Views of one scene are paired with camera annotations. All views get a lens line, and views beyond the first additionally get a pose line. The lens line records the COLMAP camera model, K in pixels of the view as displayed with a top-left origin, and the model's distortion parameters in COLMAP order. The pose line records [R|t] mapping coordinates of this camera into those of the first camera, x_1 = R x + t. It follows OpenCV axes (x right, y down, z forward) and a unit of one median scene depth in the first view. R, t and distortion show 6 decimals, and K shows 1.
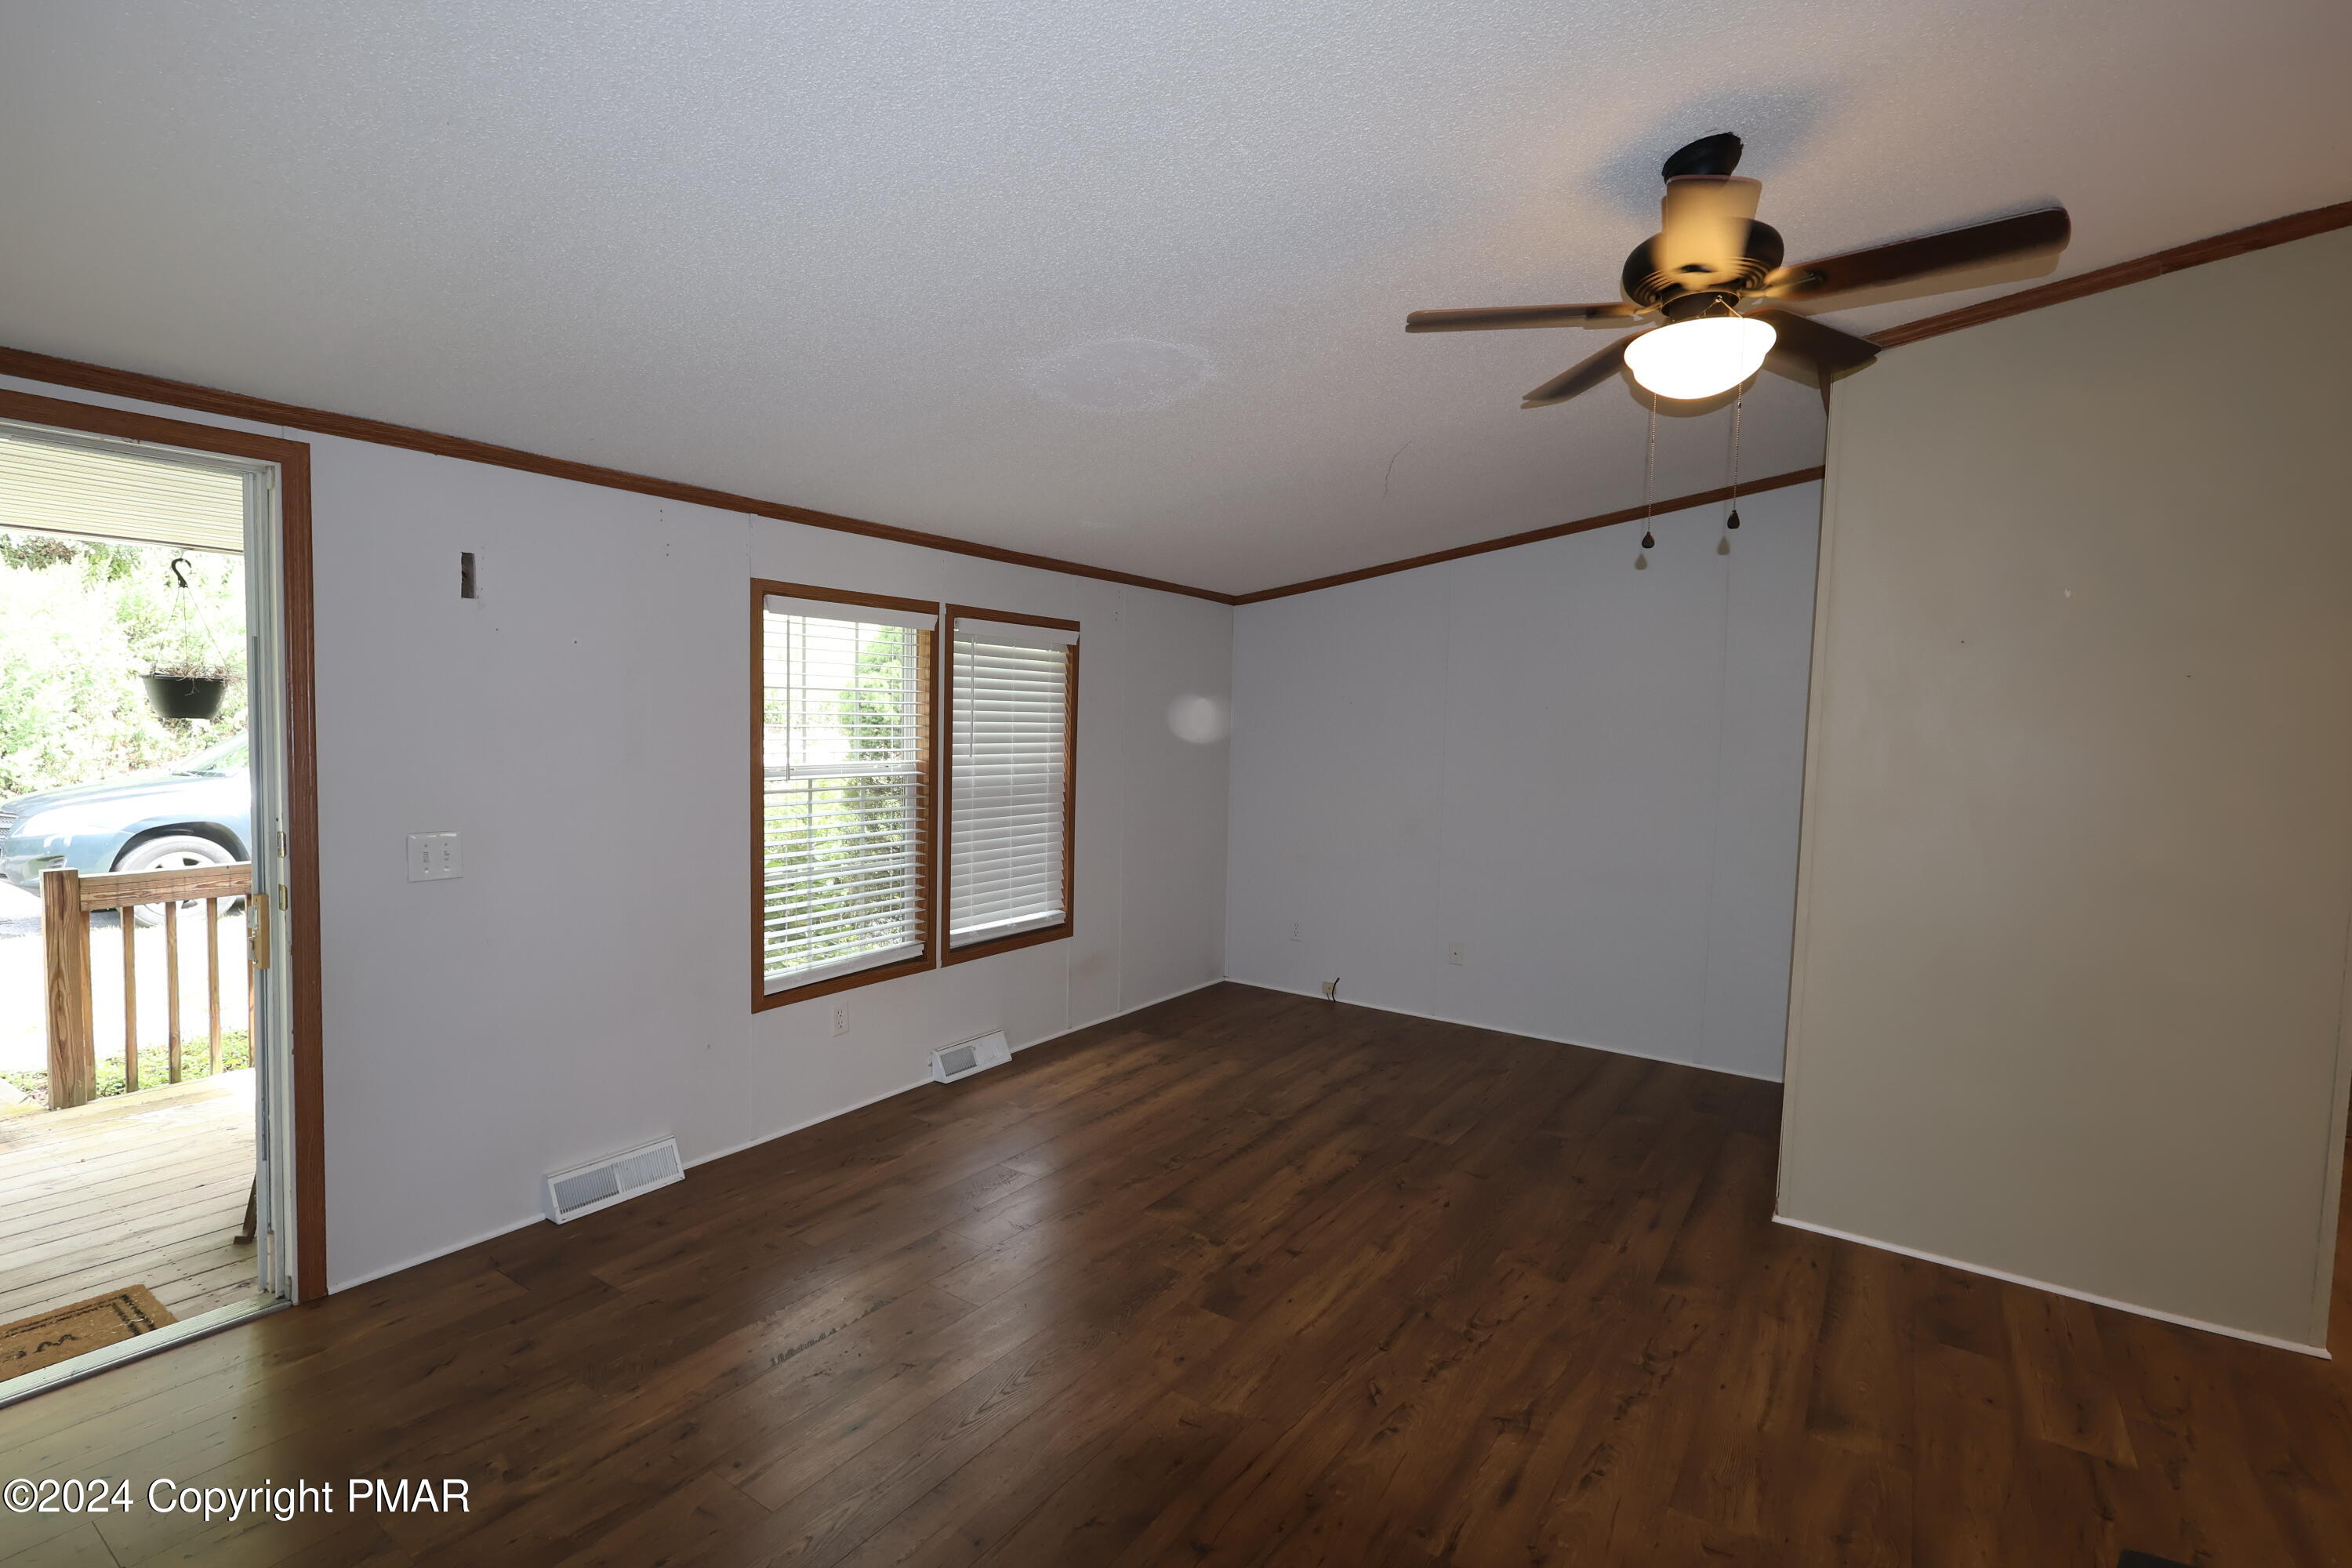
lens RADIAL K [[1088.0, 0, 1180.7], [0, 1088.0, 802.3], [0, 0, 1]] dist [0.013226, -0.000311]
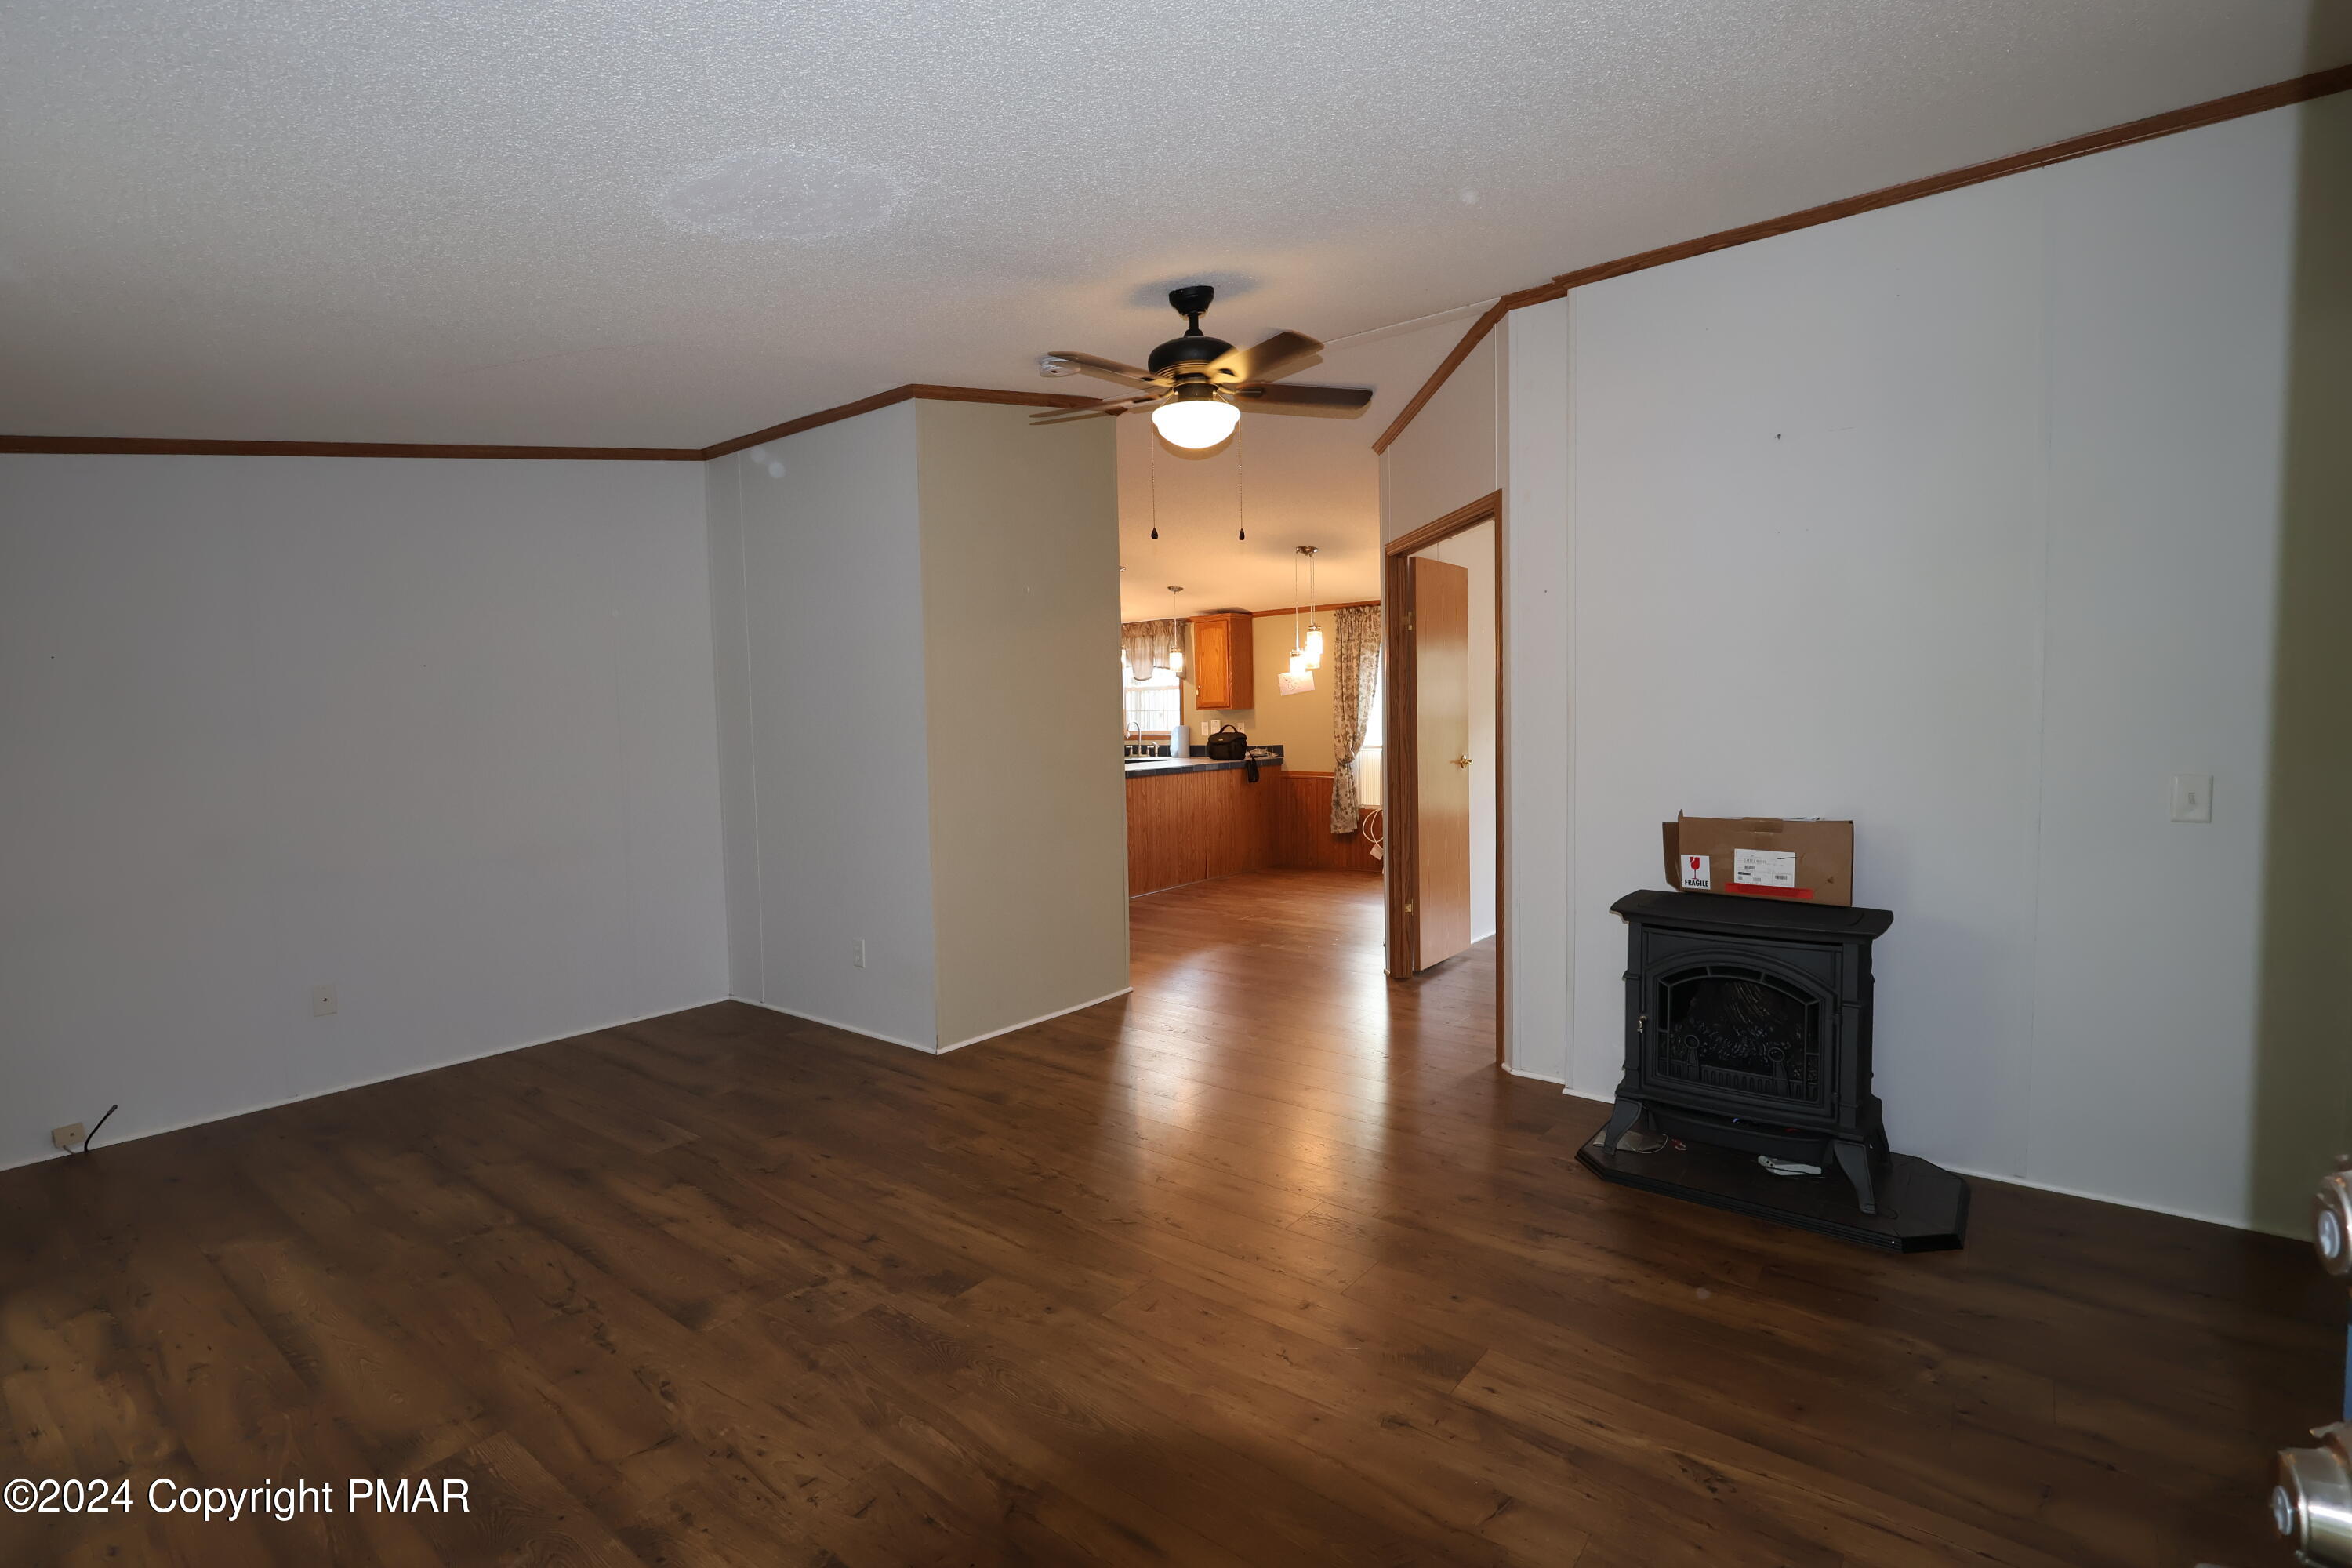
lens RADIAL K [[1088.0, 0, 1160.3], [0, 1088.0, 795.8], [0, 0, 1]] dist [0.013226, -0.000311]
pose [[0.073409, -0.099839, 0.992292, -0.648842], [0.095347, 0.991121, 0.092667, -0.019380], [-0.992734, 0.087809, 0.082277, 0.551176]]
